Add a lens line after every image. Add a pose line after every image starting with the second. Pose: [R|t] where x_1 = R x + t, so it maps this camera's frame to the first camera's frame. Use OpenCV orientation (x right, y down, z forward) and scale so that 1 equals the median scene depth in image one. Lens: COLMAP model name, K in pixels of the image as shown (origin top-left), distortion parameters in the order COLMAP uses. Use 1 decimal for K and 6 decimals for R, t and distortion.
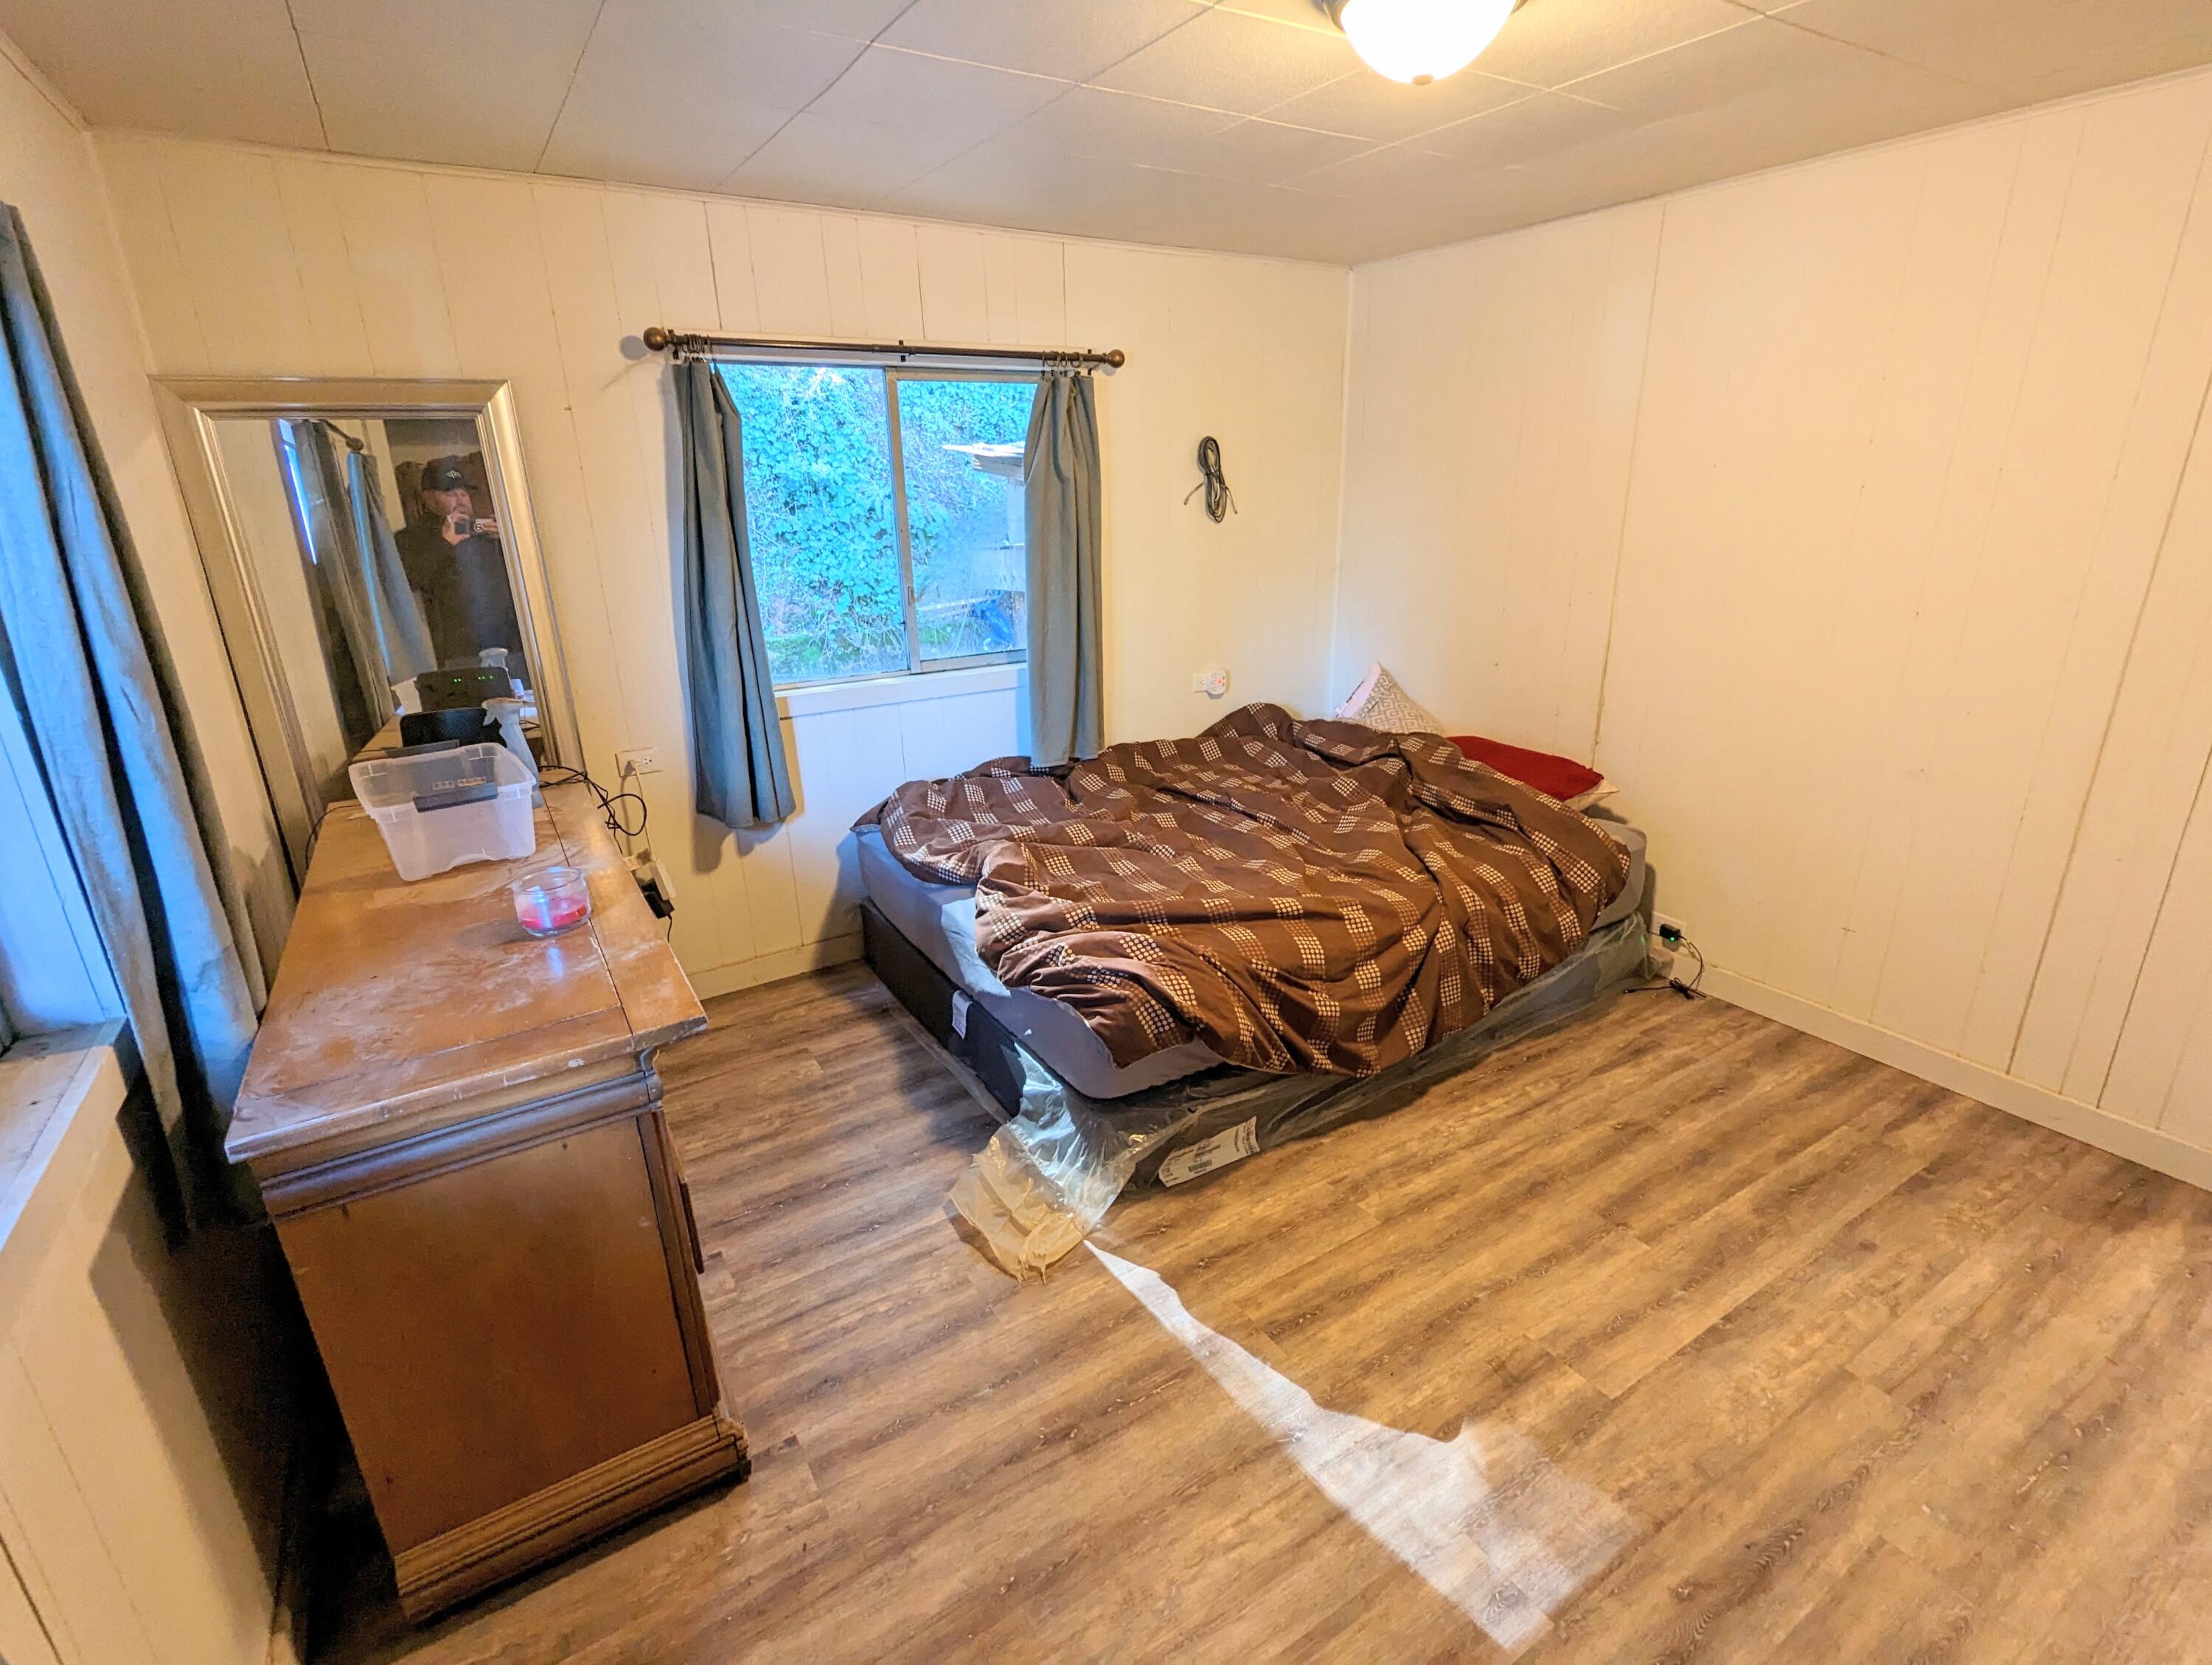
lens RADIAL K [[1049.5, 0, 1118.0], [0, 1049.5, 829.0], [0, 0, 1]] dist [-0.000450, 0.000541]
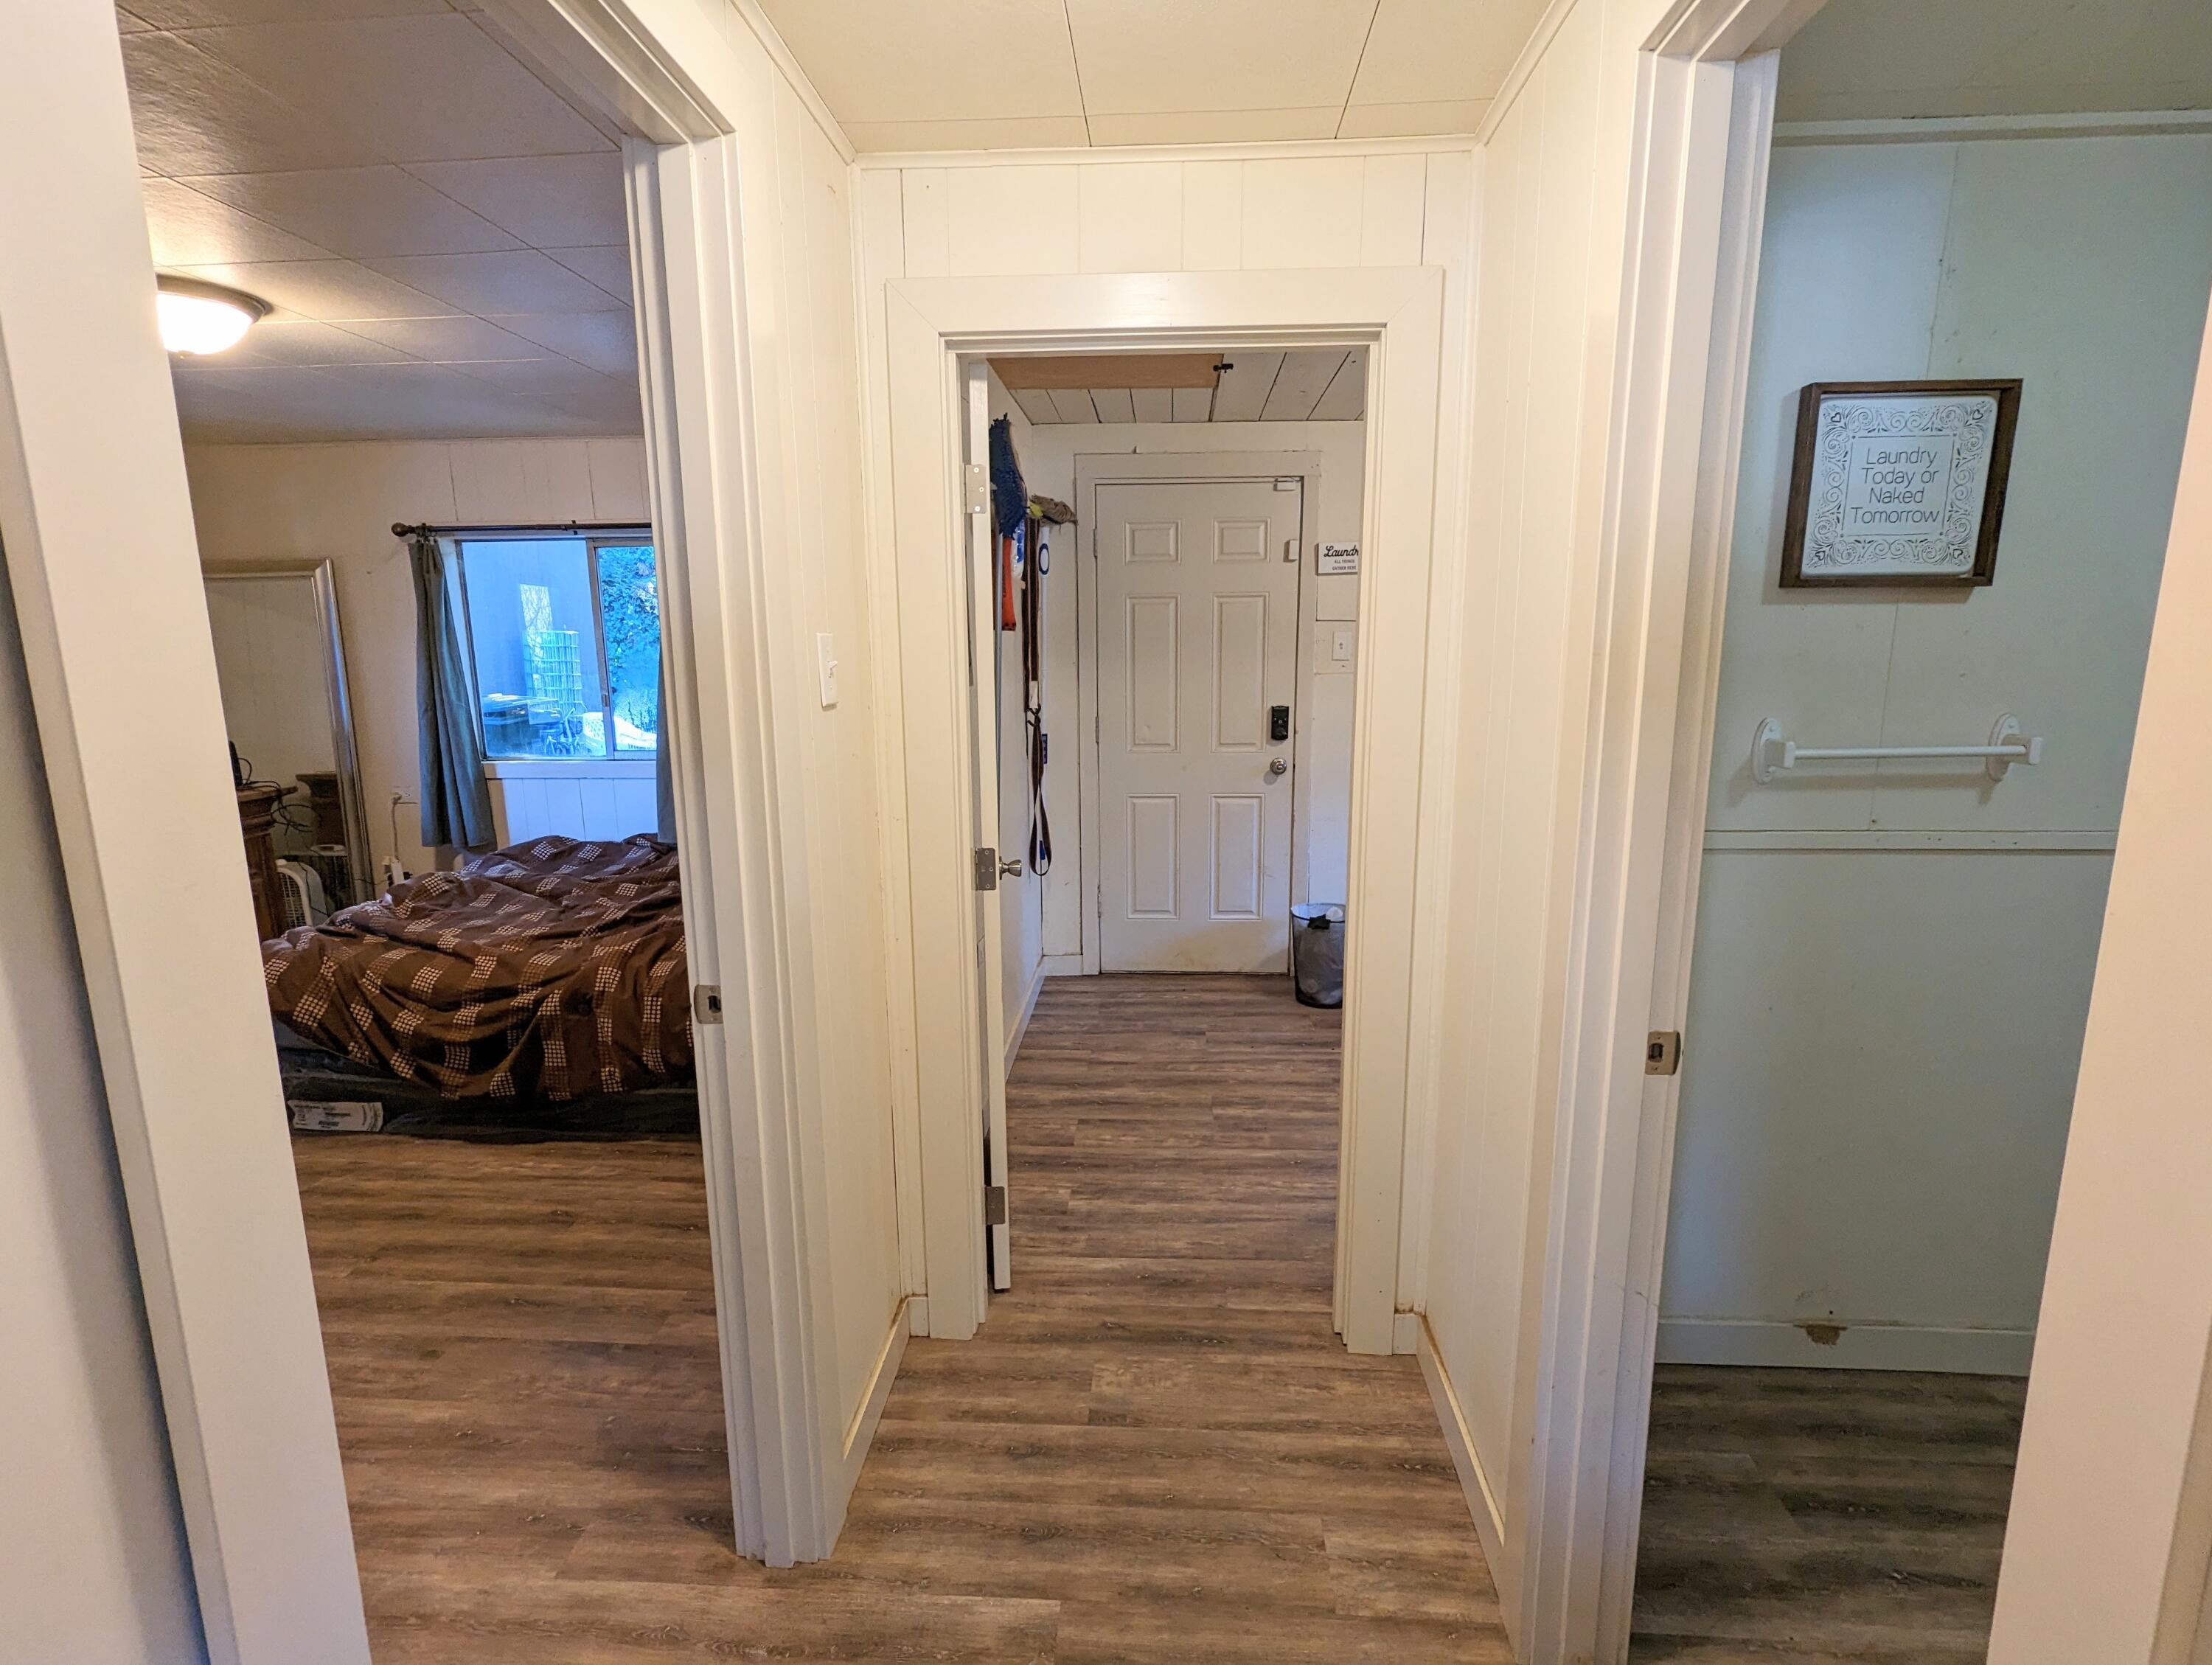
lens RADIAL K [[1049.5, 0, 1118.0], [0, 1049.5, 829.0], [0, 0, 1]] dist [-0.000450, 0.000541]
pose [[0.817069, 0.117086, -0.564526, 1.486149], [-0.193126, 0.978176, -0.076643, -0.117124], [0.543232, 0.171647, 0.821849, 0.383217]]
